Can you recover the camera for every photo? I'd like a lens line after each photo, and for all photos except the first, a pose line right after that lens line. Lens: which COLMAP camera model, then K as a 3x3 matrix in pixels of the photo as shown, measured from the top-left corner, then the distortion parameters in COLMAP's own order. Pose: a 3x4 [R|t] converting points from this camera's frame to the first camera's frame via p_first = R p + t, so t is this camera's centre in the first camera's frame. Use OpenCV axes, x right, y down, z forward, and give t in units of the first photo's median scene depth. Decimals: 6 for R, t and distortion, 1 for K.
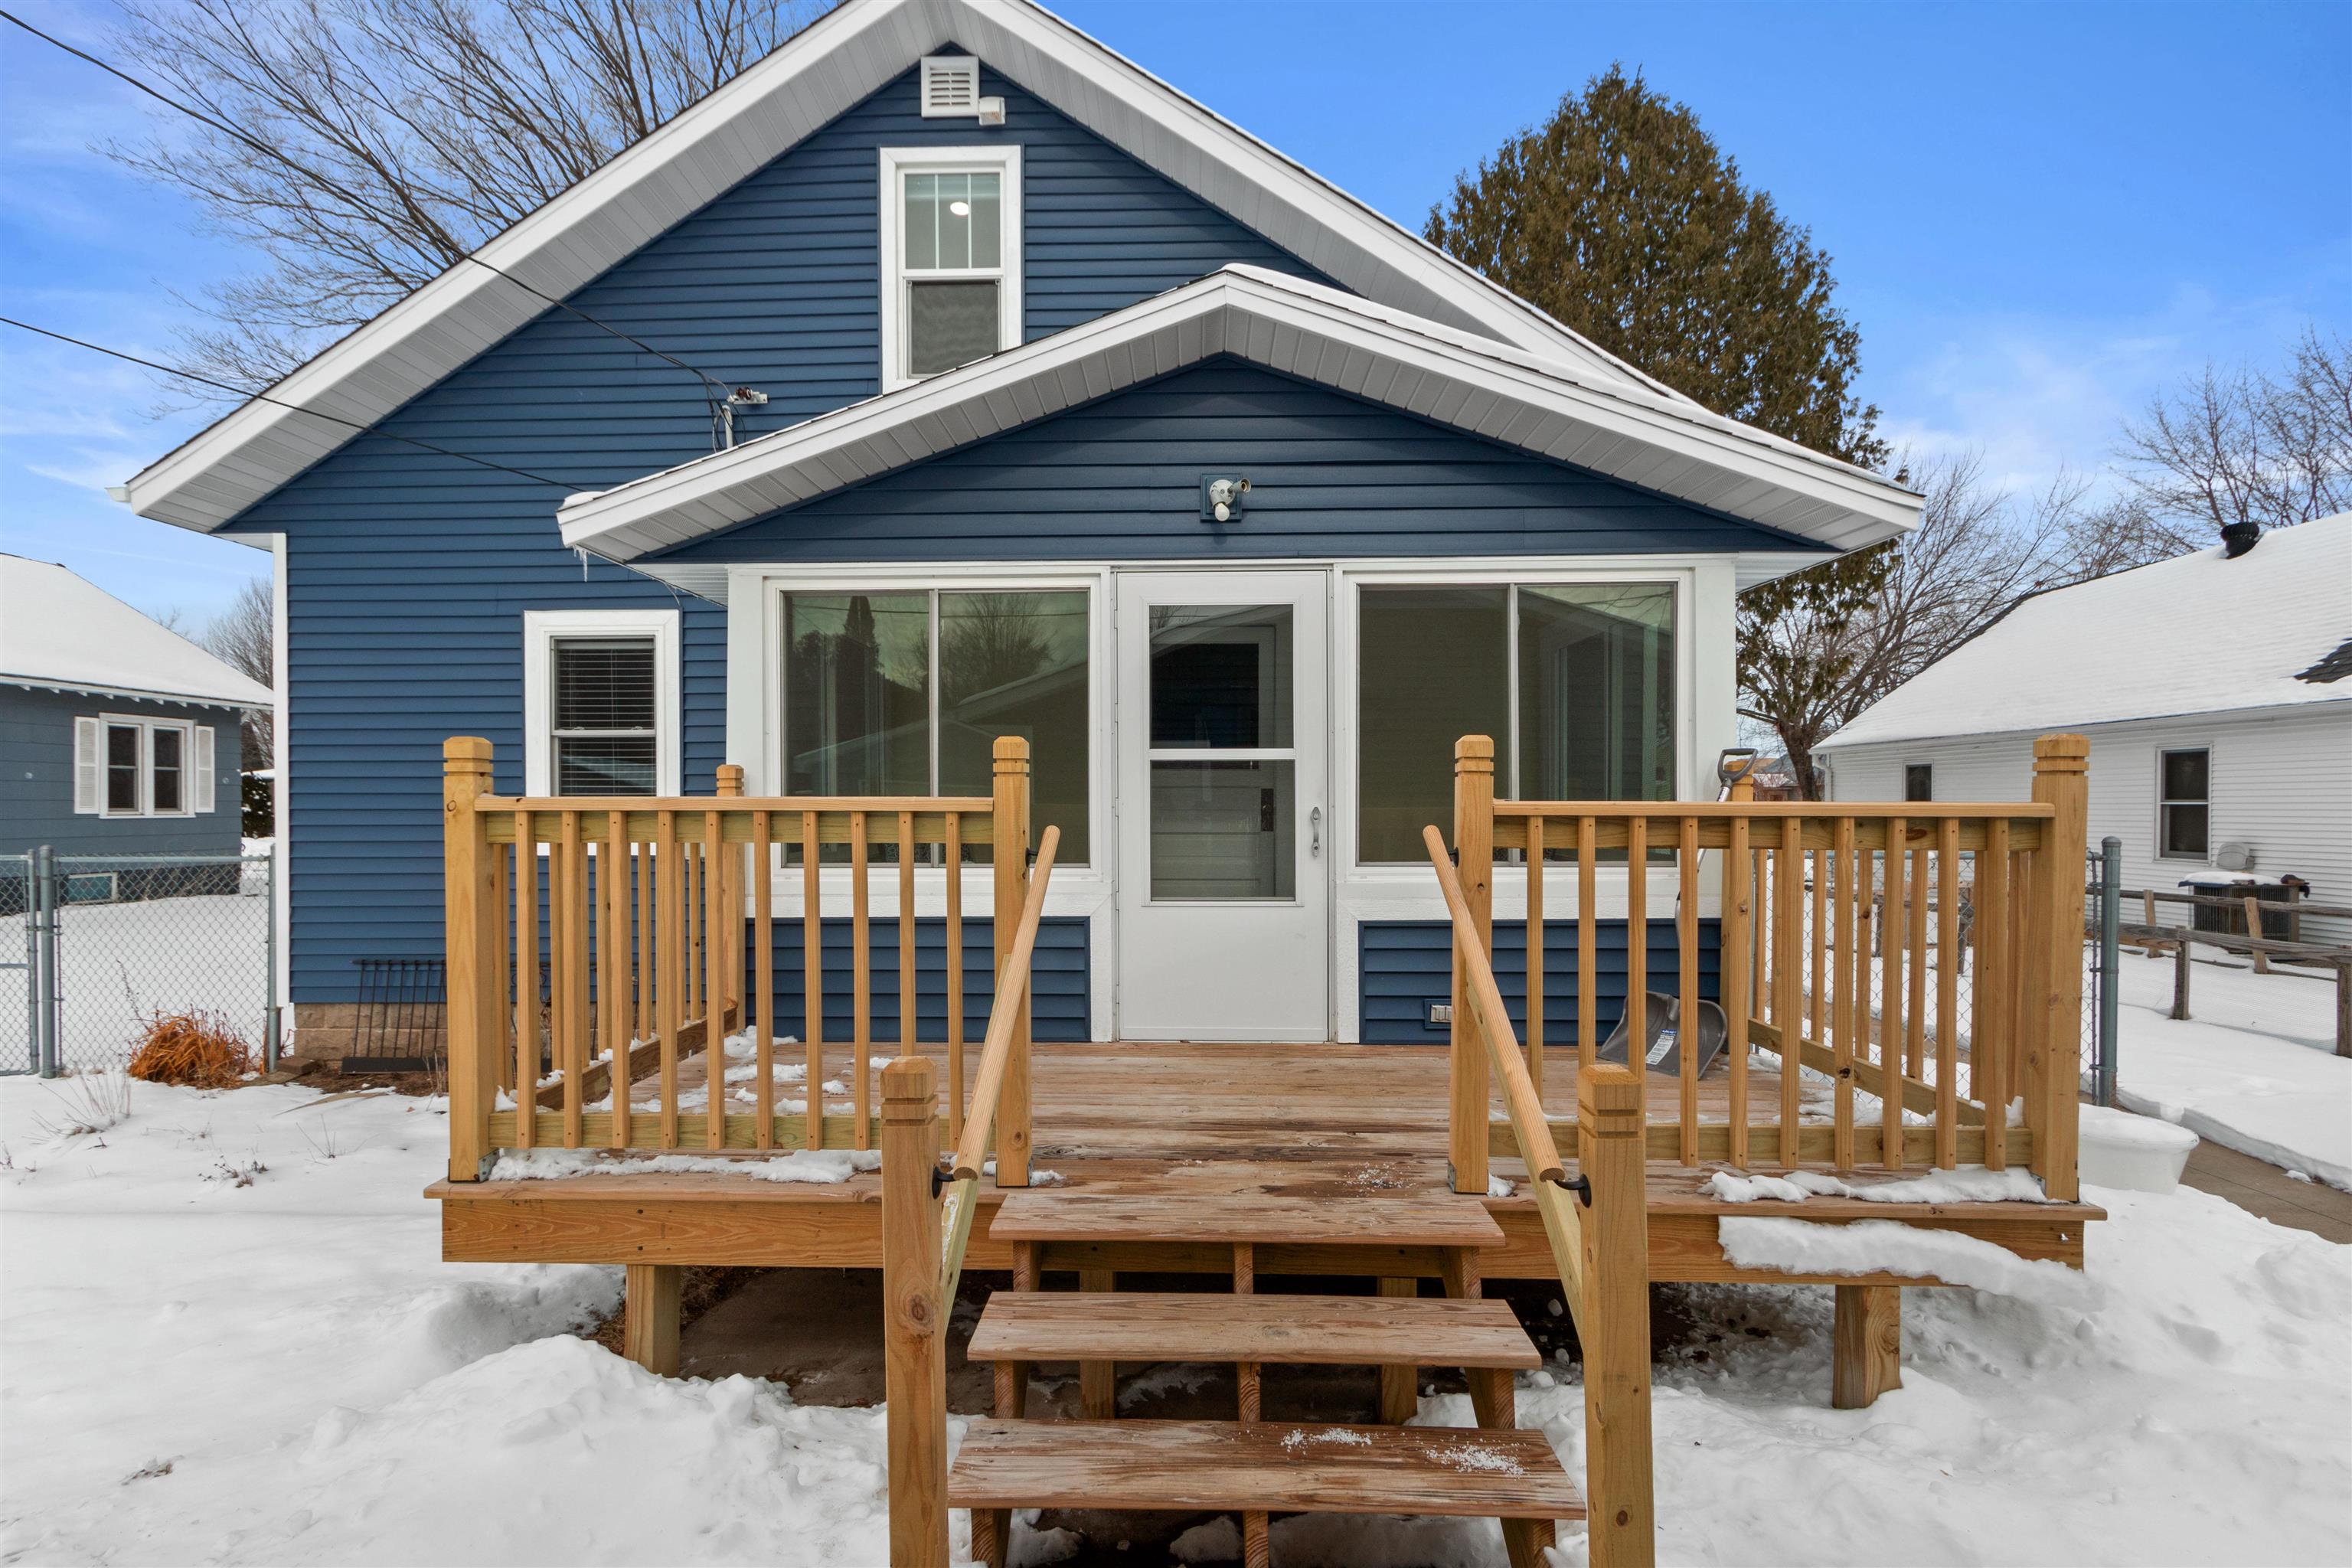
lens RADIAL K [[1089.6, 0, 1175.5], [0, 1089.6, 801.2], [0, 0, 1]] dist [-0.000250, -0.000068]
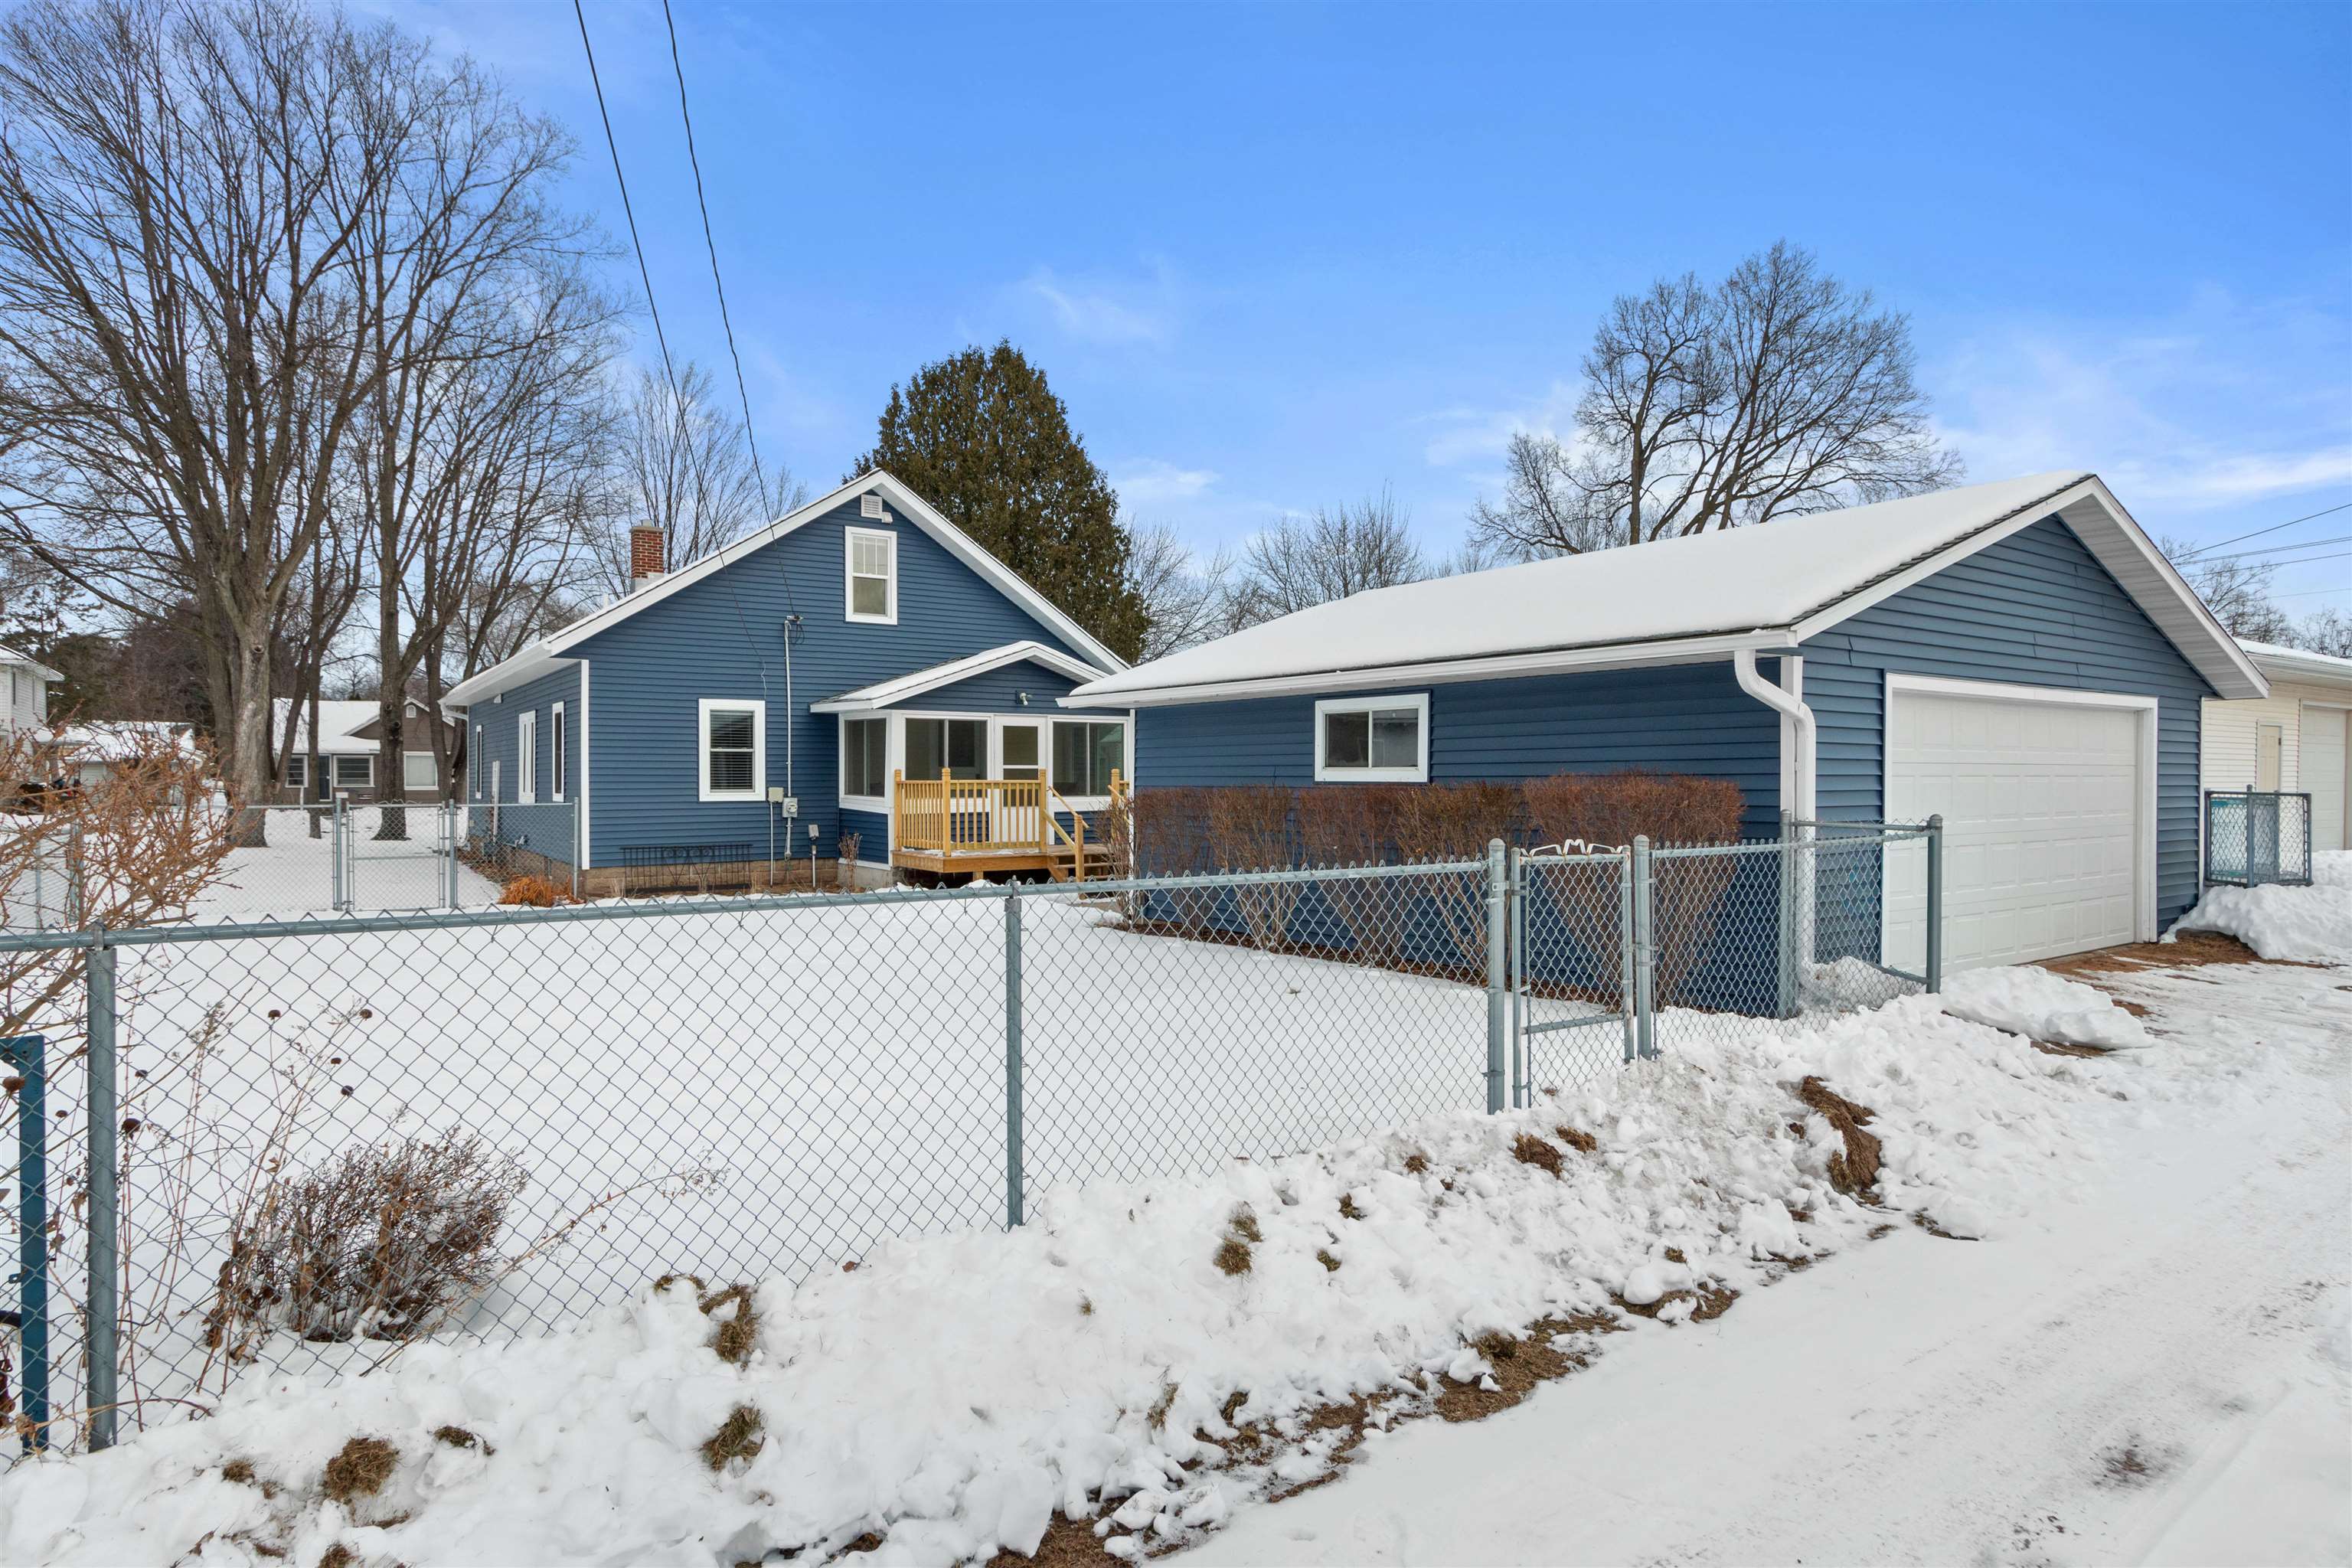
lens RADIAL K [[1262.4, 0, 1176.0], [0, 1262.4, 784.0], [0, 0, 1]] dist [0.000026, -0.000005]
pose [[0.803063, 0.000692, 0.595894, -1.430640], [-0.000870, 1.000000, 0.000011, 0.010344], [-0.595894, -0.000527, 0.803063, -1.877968]]
